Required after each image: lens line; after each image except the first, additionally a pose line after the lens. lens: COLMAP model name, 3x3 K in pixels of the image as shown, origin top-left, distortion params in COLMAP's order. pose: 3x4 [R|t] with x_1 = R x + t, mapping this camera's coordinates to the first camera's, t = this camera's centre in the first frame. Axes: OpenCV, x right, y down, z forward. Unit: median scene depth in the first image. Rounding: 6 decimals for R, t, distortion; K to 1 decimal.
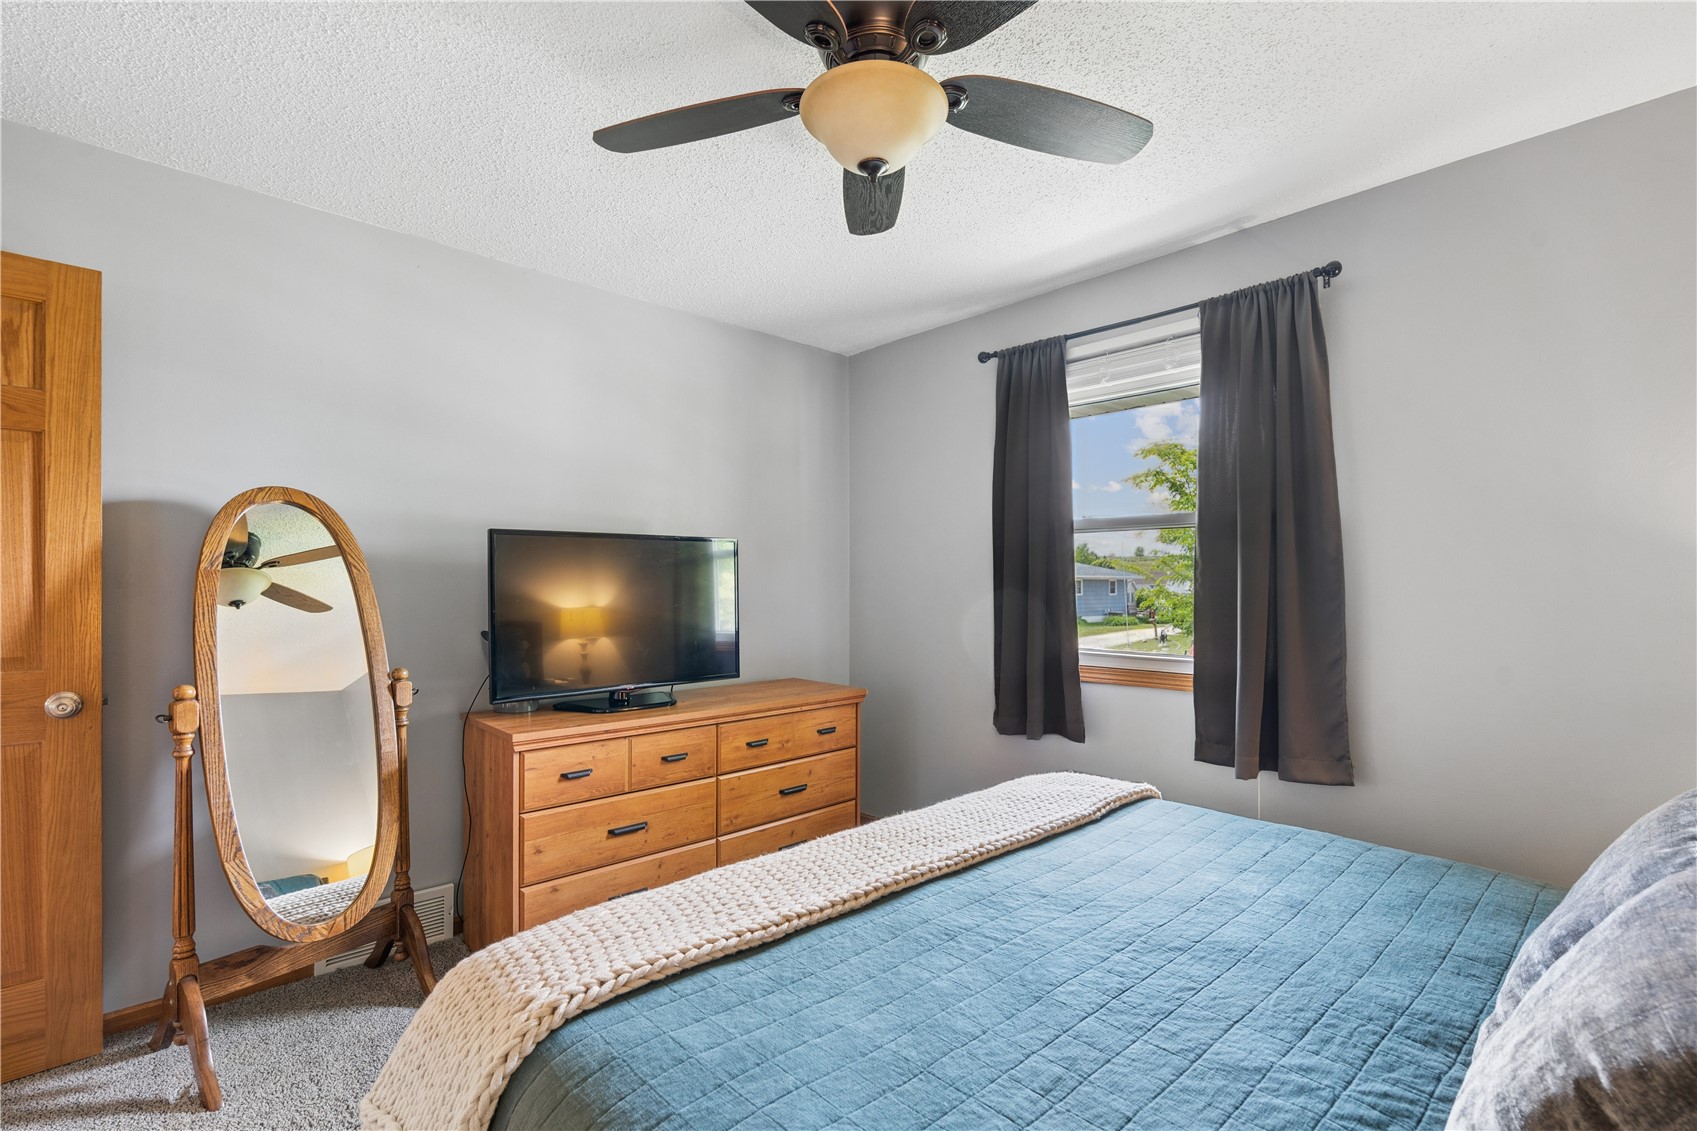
lens RADIAL K [[773.6, 0, 848.3], [0, 773.6, 577.6], [0, 0, 1]] dist [0.001456, 0.000369]
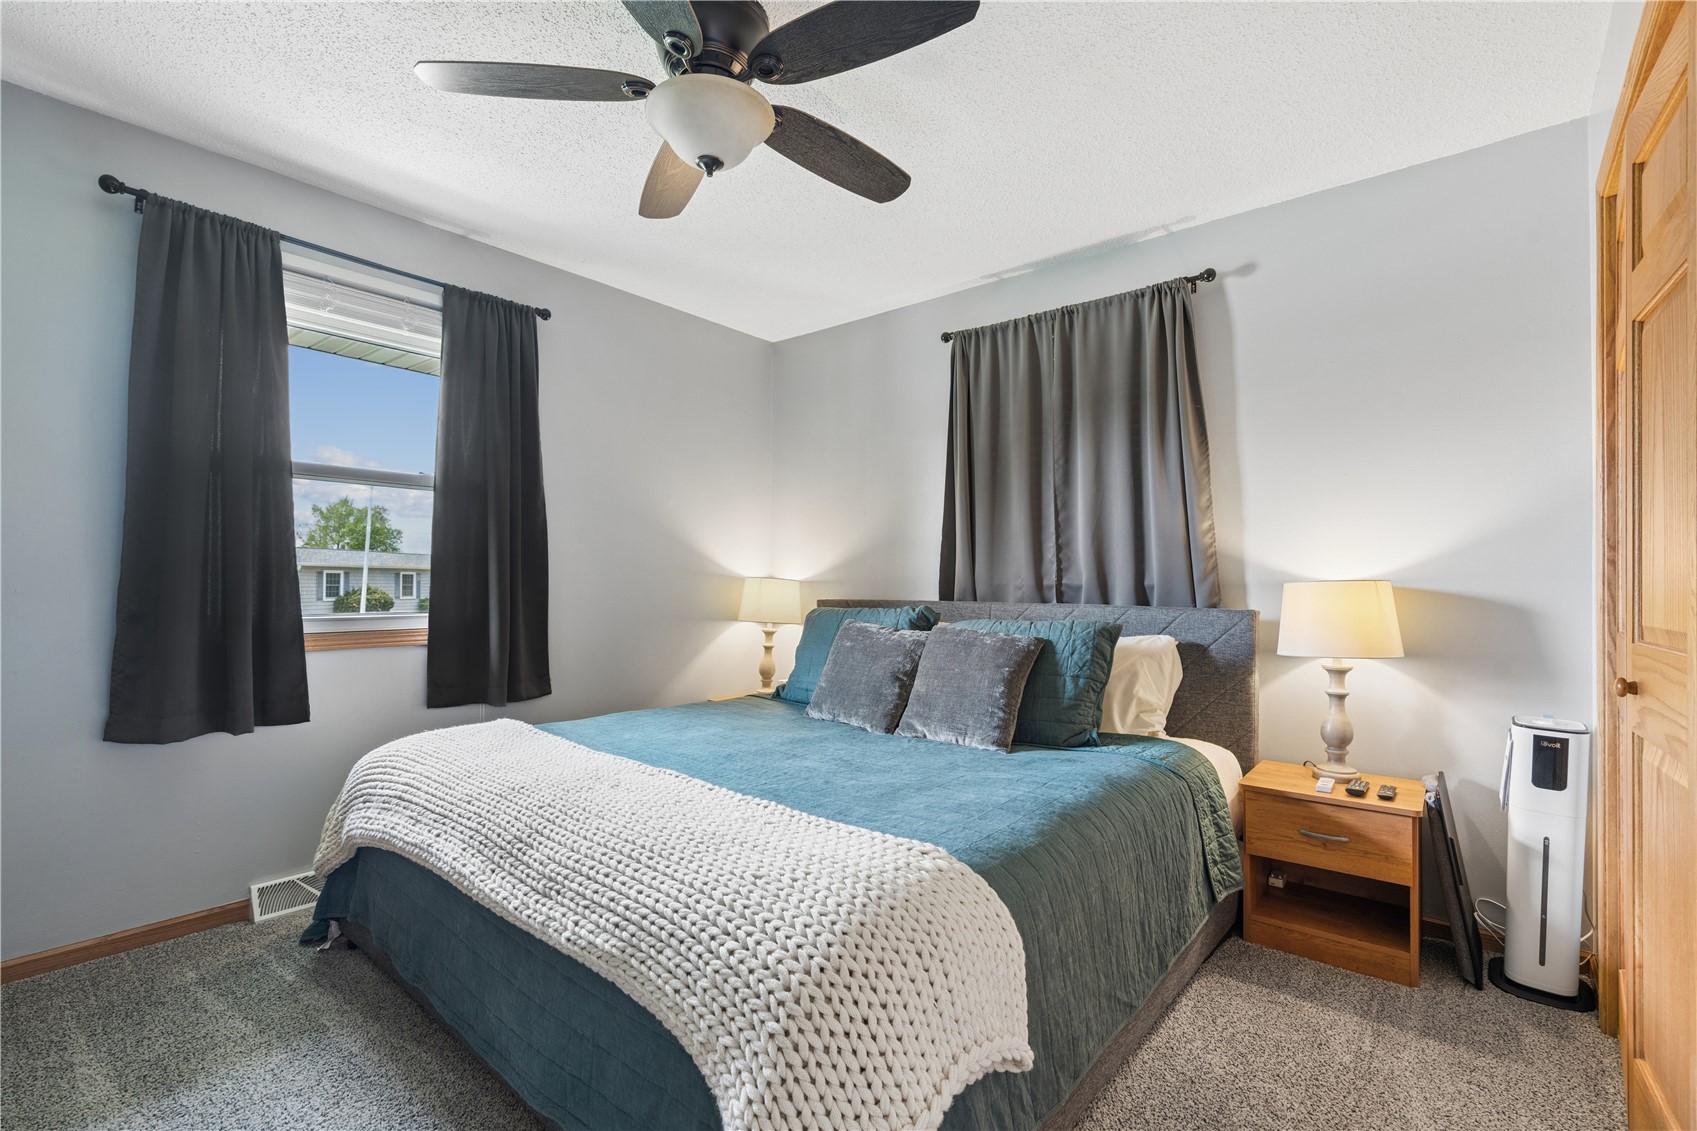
lens RADIAL K [[773.6, 0, 848.3], [0, 773.6, 577.6], [0, 0, 1]] dist [0.001456, 0.000369]
pose [[-0.142626, 0.002037, 0.989775, -0.633188], [-0.007930, 0.999963, -0.003201, 0.050267], [-0.989745, -0.008305, -0.142605, 0.533363]]
